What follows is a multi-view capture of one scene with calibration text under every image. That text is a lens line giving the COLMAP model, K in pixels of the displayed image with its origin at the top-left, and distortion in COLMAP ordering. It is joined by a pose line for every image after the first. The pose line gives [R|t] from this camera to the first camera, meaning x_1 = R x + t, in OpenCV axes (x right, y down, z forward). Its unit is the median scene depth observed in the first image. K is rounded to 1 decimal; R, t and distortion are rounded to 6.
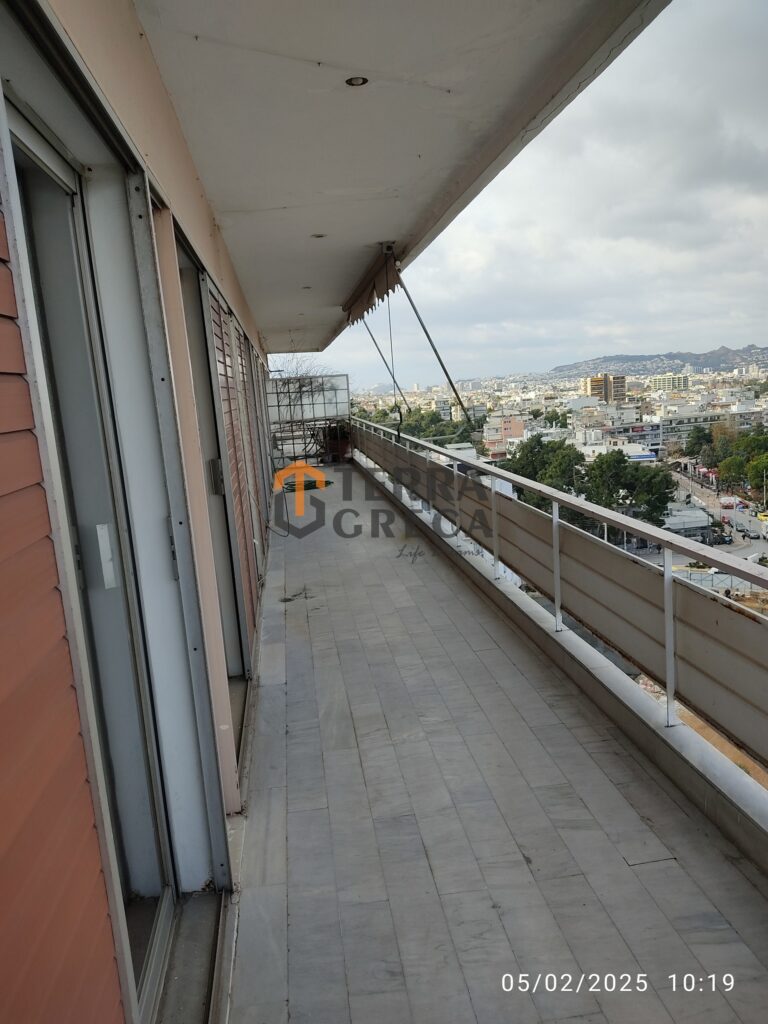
lens RADIAL K [[768.6, 0, 379.6], [0, 768.6, 512.9], [0, 0, 1]] dist [0.074021, -0.107839]
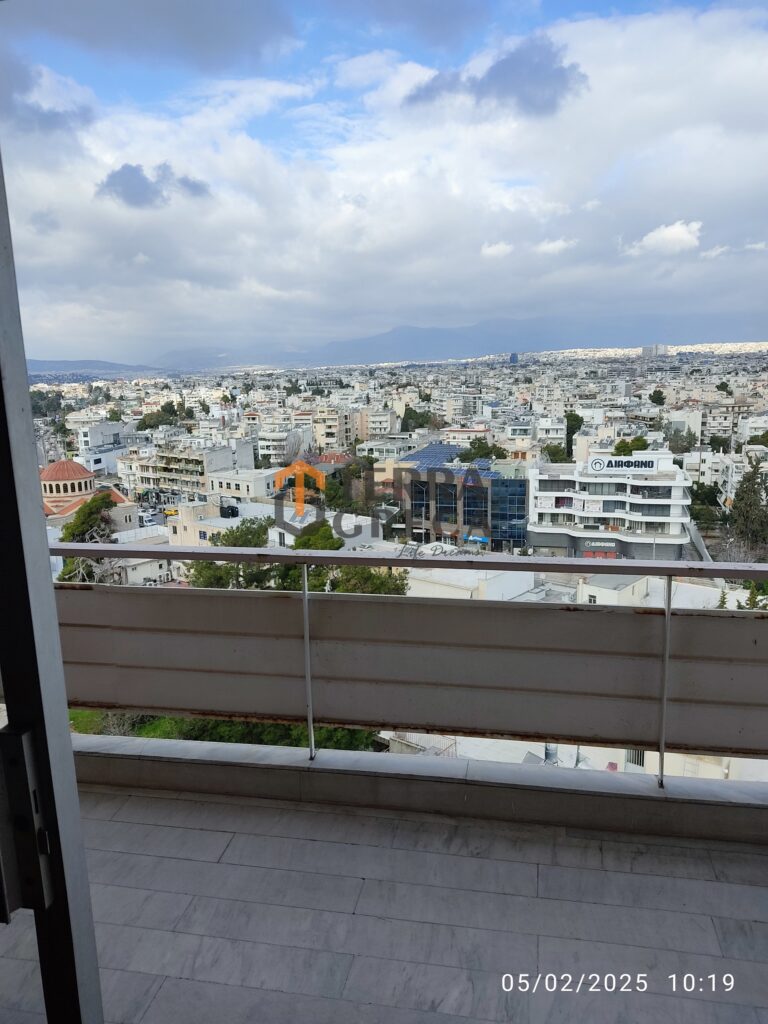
lens RADIAL K [[768.6, 0, 386.2], [0, 768.6, 503.5], [0, 0, 1]] dist [0.074021, -0.107839]
pose [[0.304745, -0.104586, 0.946674, -0.142545], [0.156609, 0.985926, 0.058508, -0.036768], [-0.939470, 0.130427, 0.316835, 0.280217]]
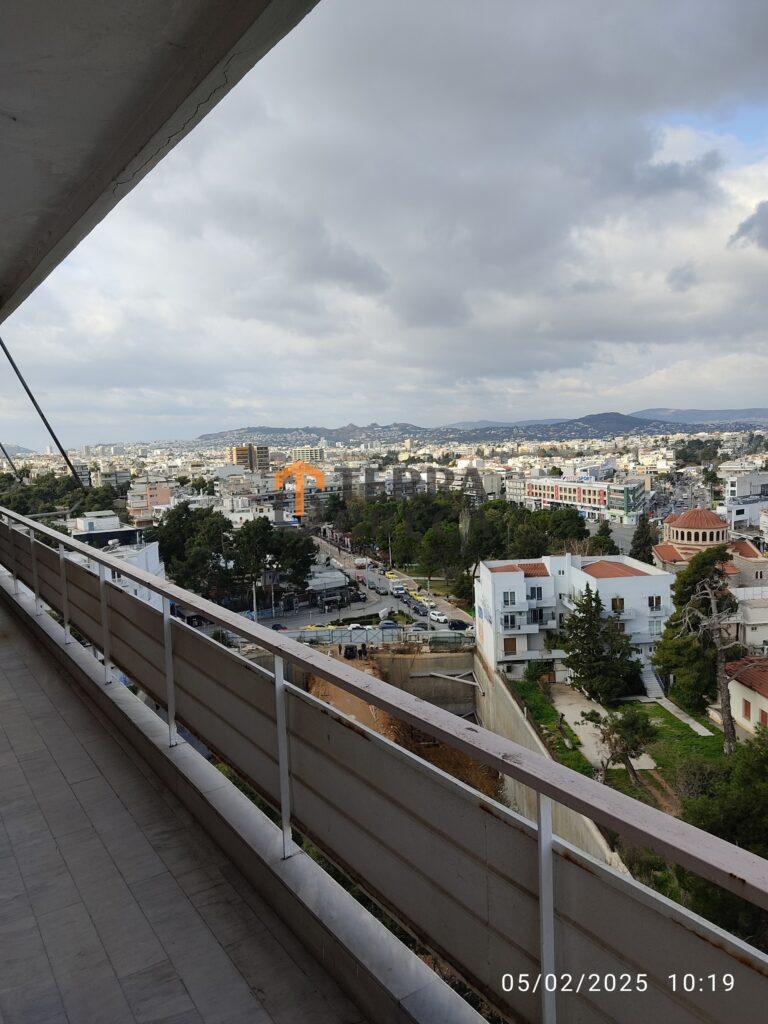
lens RADIAL K [[768.6, 0, 381.3], [0, 768.6, 509.9], [0, 0, 1]] dist [0.074021, -0.107839]
pose [[0.900851, -0.004365, 0.434107, 0.026195], [0.043406, 0.995844, -0.080062, -0.012352], [-0.431954, 0.090966, 0.897297, 0.037329]]
